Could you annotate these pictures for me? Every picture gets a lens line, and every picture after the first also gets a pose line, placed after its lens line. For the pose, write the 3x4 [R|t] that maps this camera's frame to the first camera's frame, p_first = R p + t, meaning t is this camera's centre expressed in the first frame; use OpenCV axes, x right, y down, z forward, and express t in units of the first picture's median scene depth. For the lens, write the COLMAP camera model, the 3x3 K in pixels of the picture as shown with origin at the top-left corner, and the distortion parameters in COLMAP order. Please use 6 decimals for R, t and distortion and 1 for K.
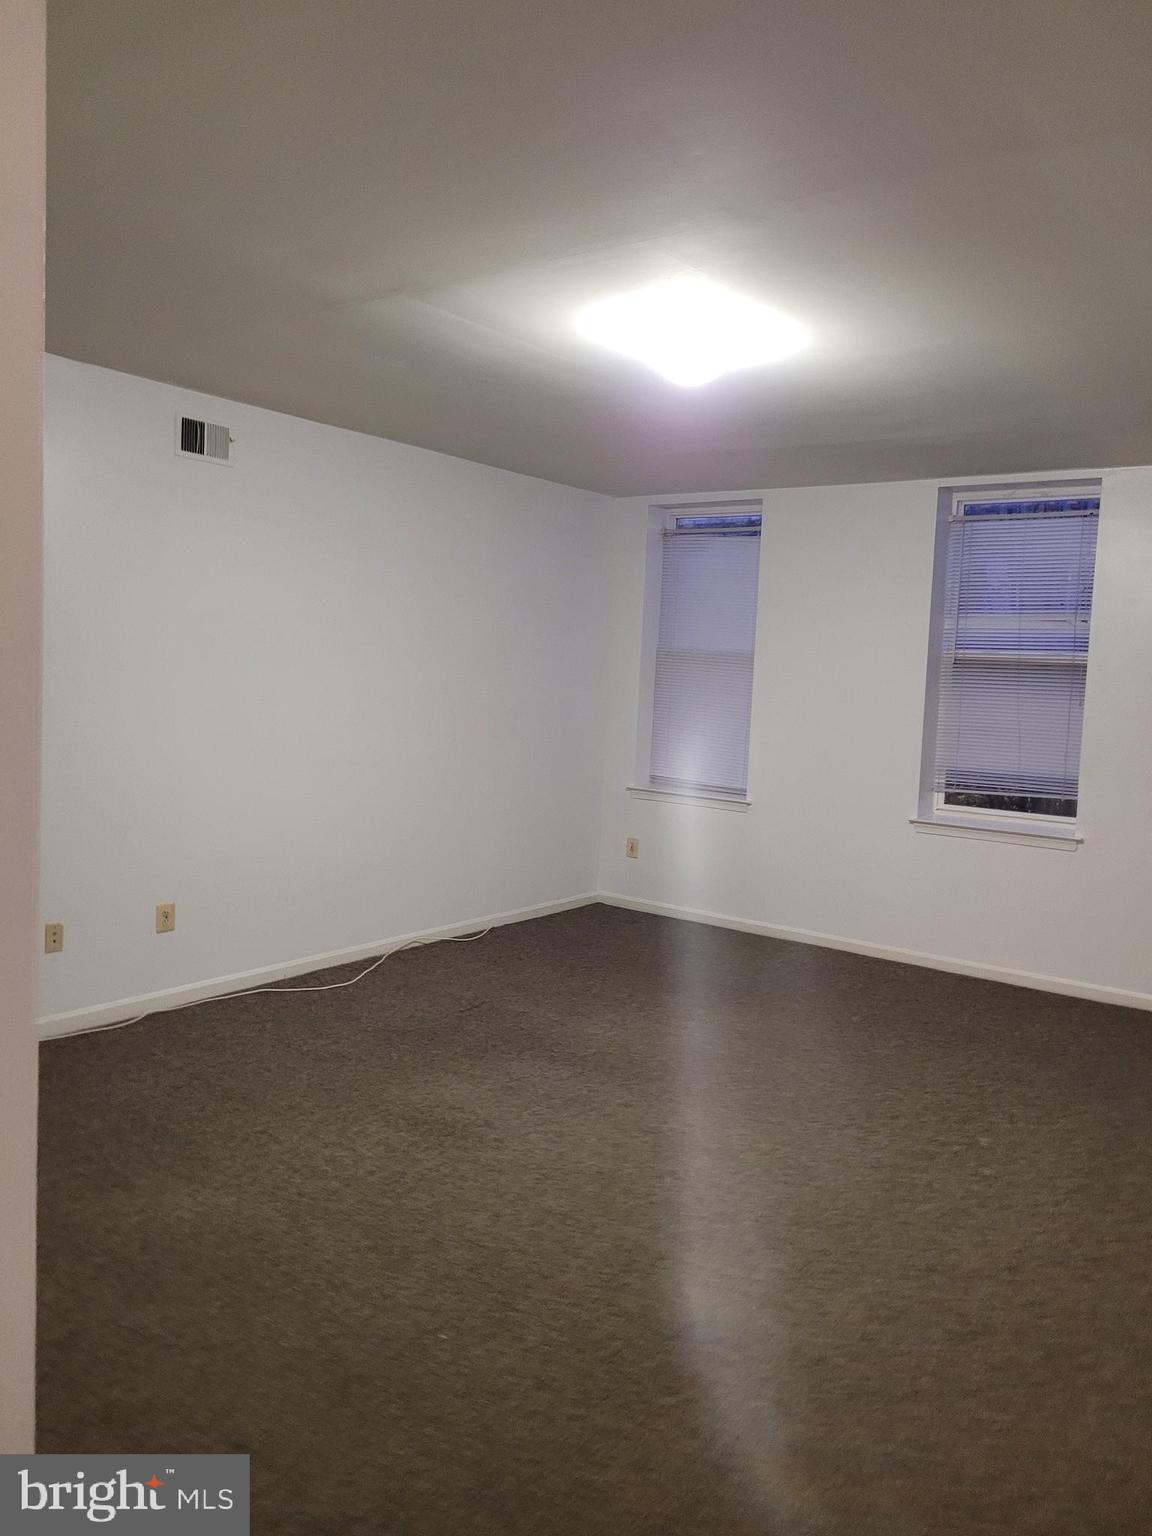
lens RADIAL K [[1156.7, 0, 599.6], [0, 1156.7, 755.5], [0, 0, 1]] dist [0.047817, -0.042837]
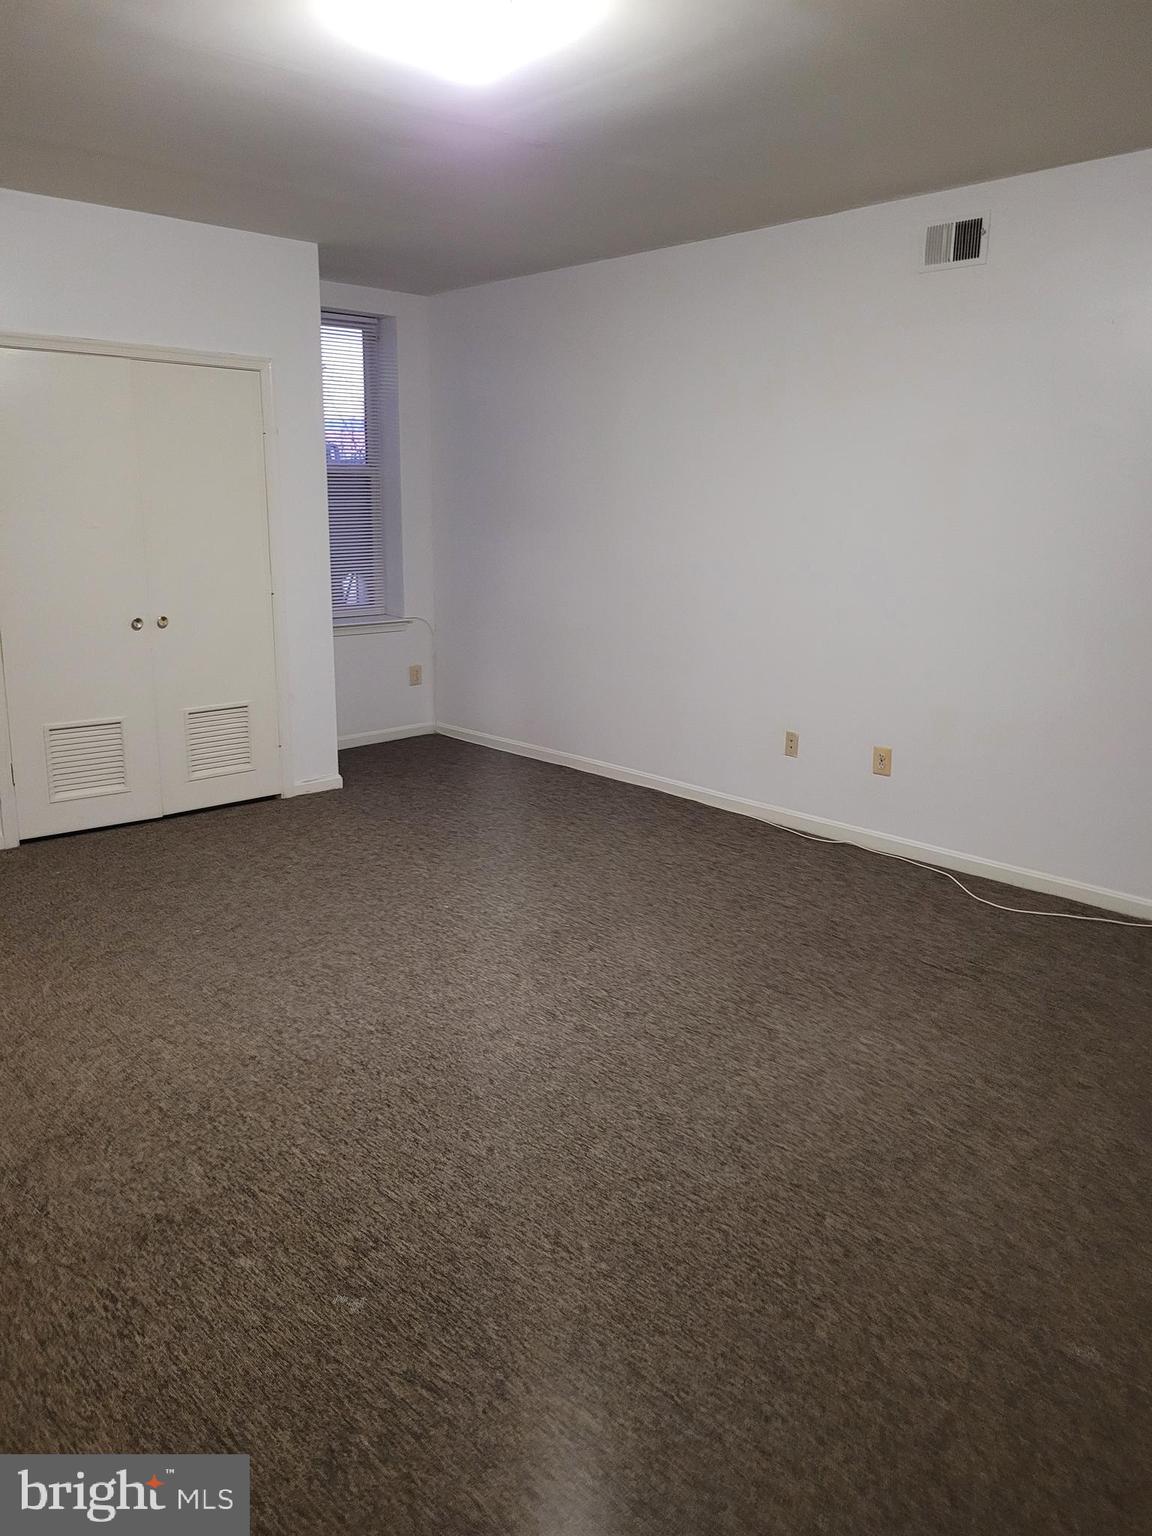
lens RADIAL K [[1149.9, 0, 611.5], [0, 1149.9, 754.2], [0, 0, 1]] dist [0.021434, -0.002702]
pose [[-0.180024, 0.170395, -0.968792, 0.653860], [-0.097022, 0.977004, 0.189869, -0.033377], [0.978866, 0.128175, -0.159352, 0.966463]]
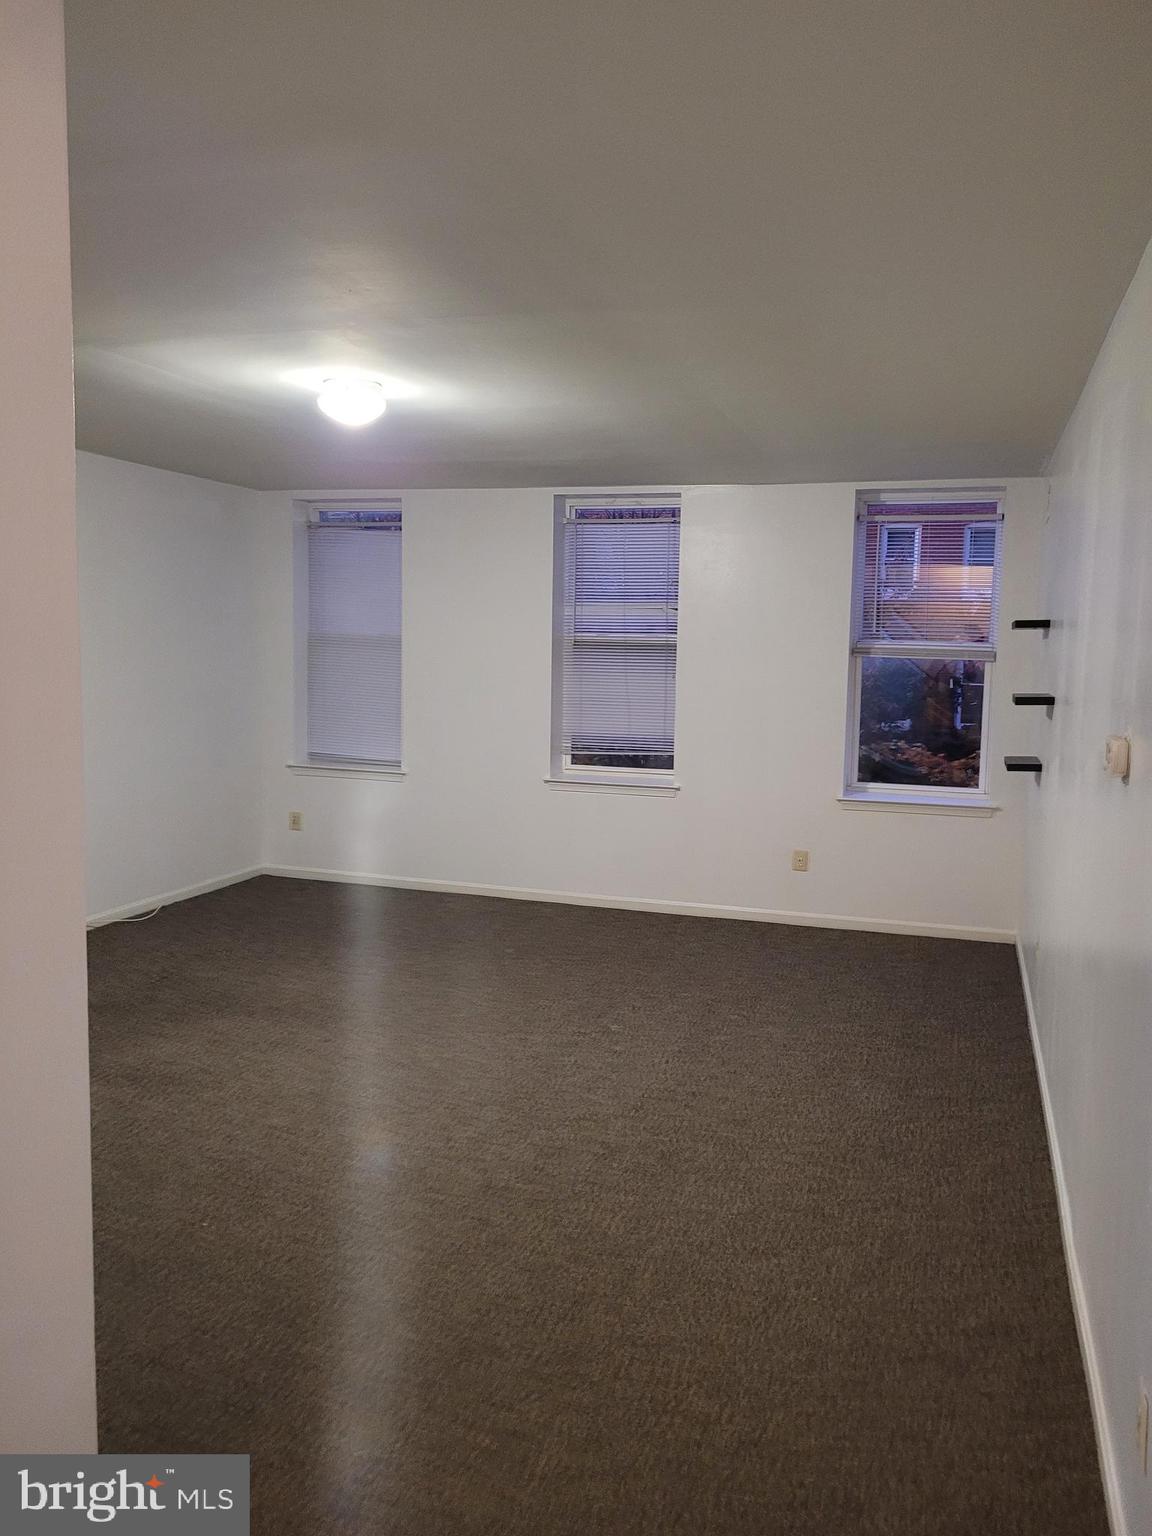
lens RADIAL K [[1156.7, 0, 599.6], [0, 1156.7, 757.0], [0, 0, 1]] dist [0.047817, -0.042837]
pose [[0.948686, -0.055385, 0.311333, -0.054192], [0.044962, 0.998165, 0.040563, -0.015660], [-0.313008, -0.024483, 0.949435, -0.161882]]
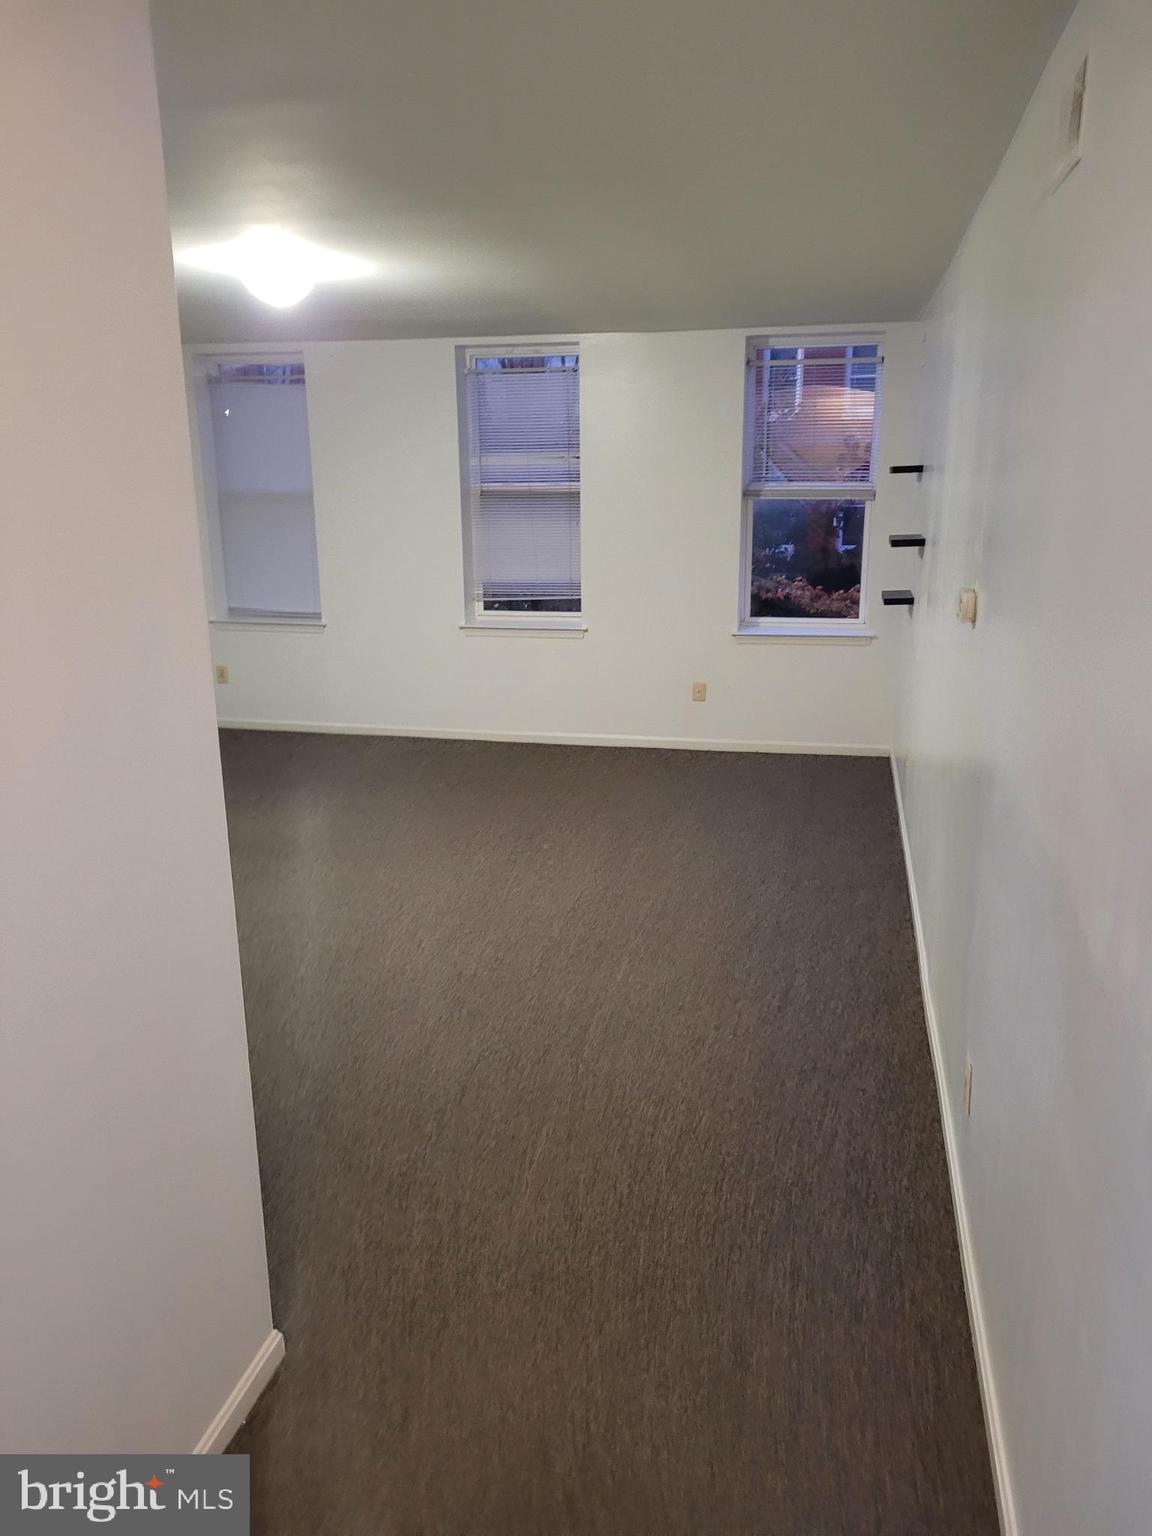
lens RADIAL K [[1156.7, 0, 562.1], [0, 1156.7, 782.1], [0, 0, 1]] dist [0.047817, -0.042837]
pose [[0.922161, -0.152561, 0.355448, -0.128401], [0.080663, 0.974578, 0.209027, -0.042084], [-0.378301, -0.164085, 0.911024, -0.263598]]
